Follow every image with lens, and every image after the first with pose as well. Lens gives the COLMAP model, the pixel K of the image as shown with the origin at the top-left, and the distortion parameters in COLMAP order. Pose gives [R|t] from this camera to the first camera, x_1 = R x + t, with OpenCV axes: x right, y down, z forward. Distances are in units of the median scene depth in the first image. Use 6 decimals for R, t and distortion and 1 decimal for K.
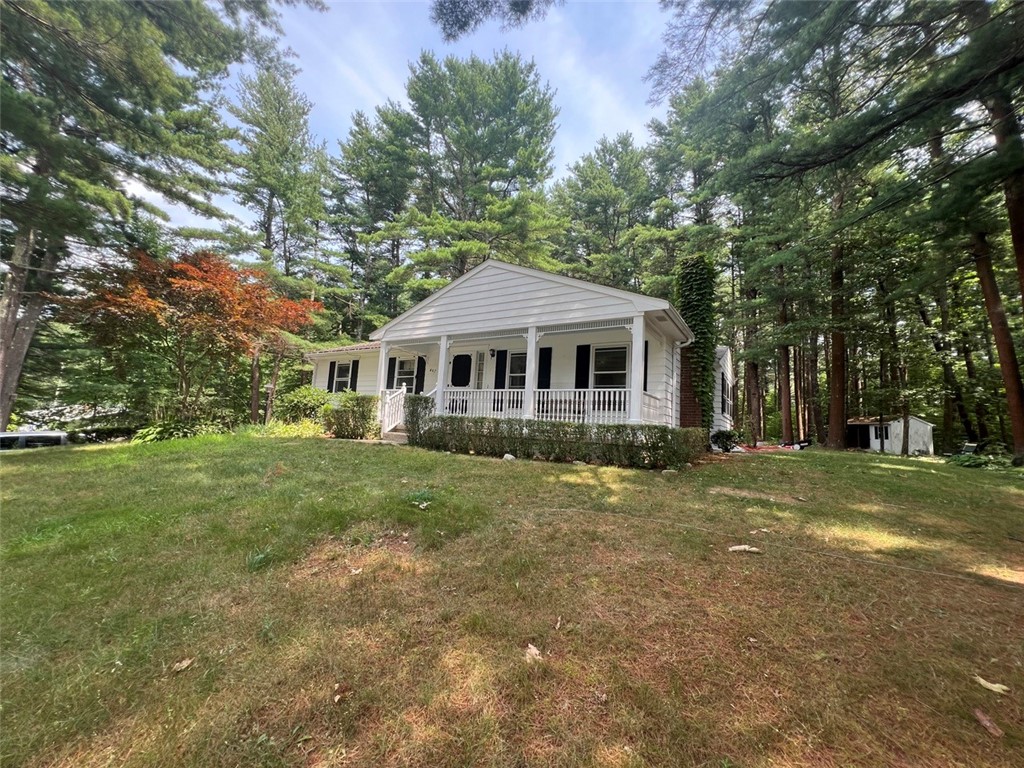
lens RADIAL K [[411.7, 0, 510.0], [0, 411.7, 381.1], [0, 0, 1]] dist [-0.004243, 0.000556]
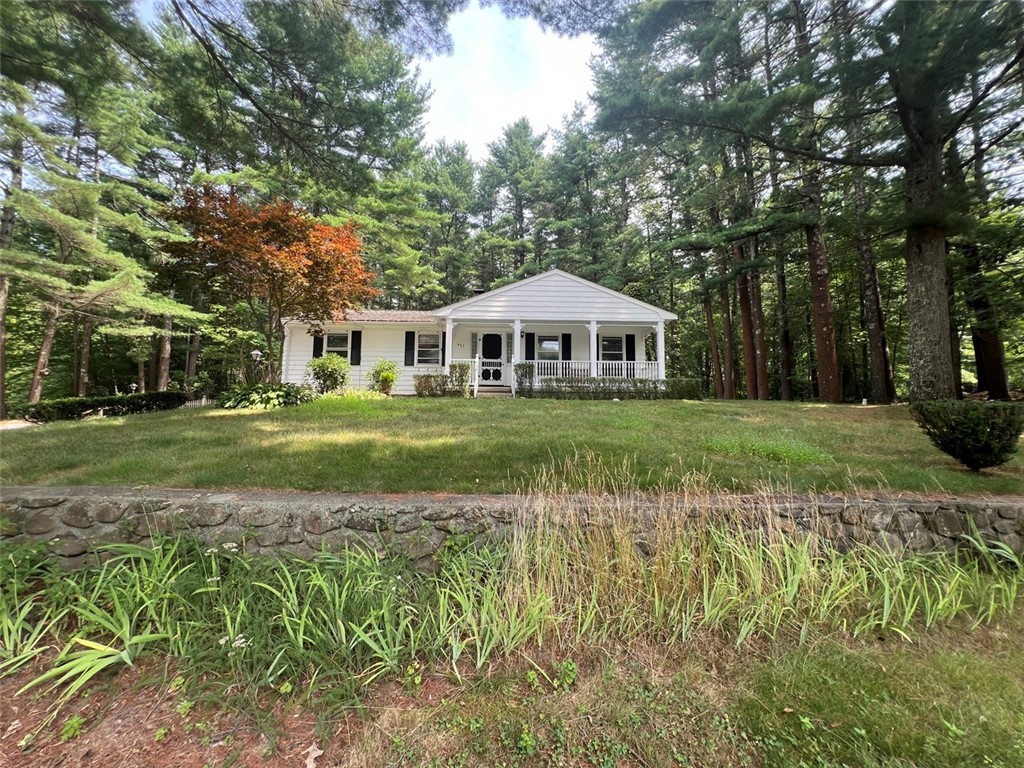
lens RADIAL K [[411.7, 0, 510.0], [0, 411.7, 381.1], [0, 0, 1]] dist [-0.004243, 0.000556]
pose [[0.818330, 0.001369, 0.574748, -0.812884], [-0.023499, 0.999241, 0.031079, 0.040921], [-0.574269, -0.038939, 0.817740, -0.070879]]
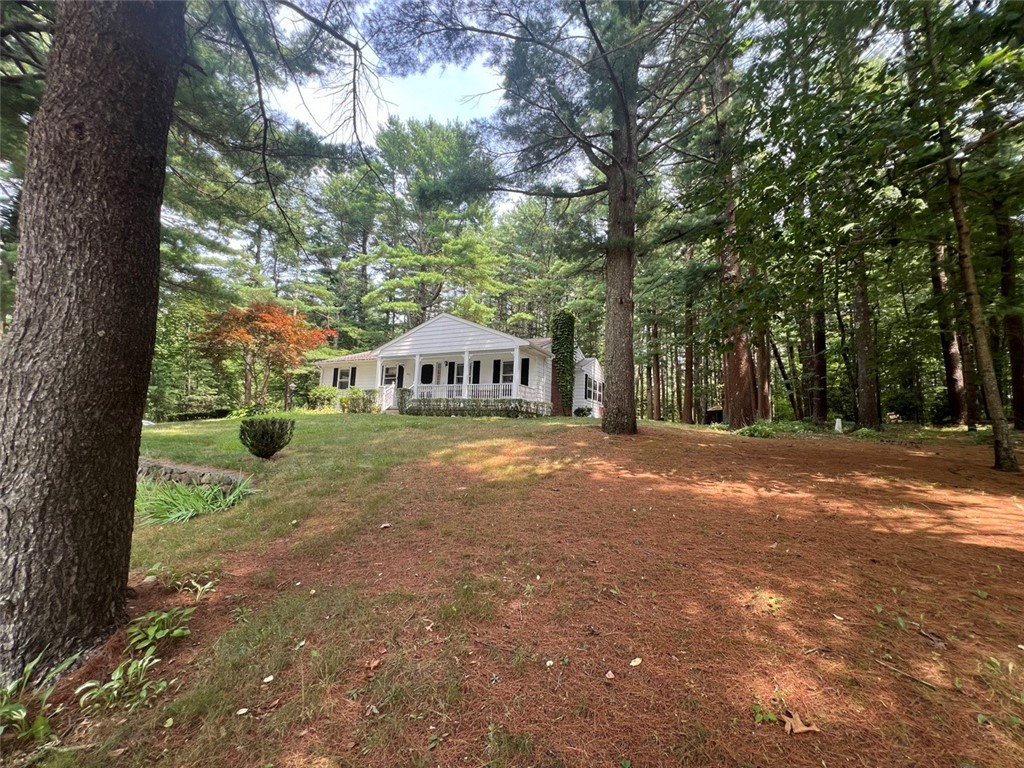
lens RADIAL K [[411.7, 0, 510.0], [0, 411.7, 381.1], [0, 0, 1]] dist [-0.004243, 0.000556]
pose [[0.994948, -0.007360, 0.100119, 0.046222], [0.007558, 0.999970, -0.001604, 0.007831], [-0.100105, 0.002352, 0.994974, -0.669878]]
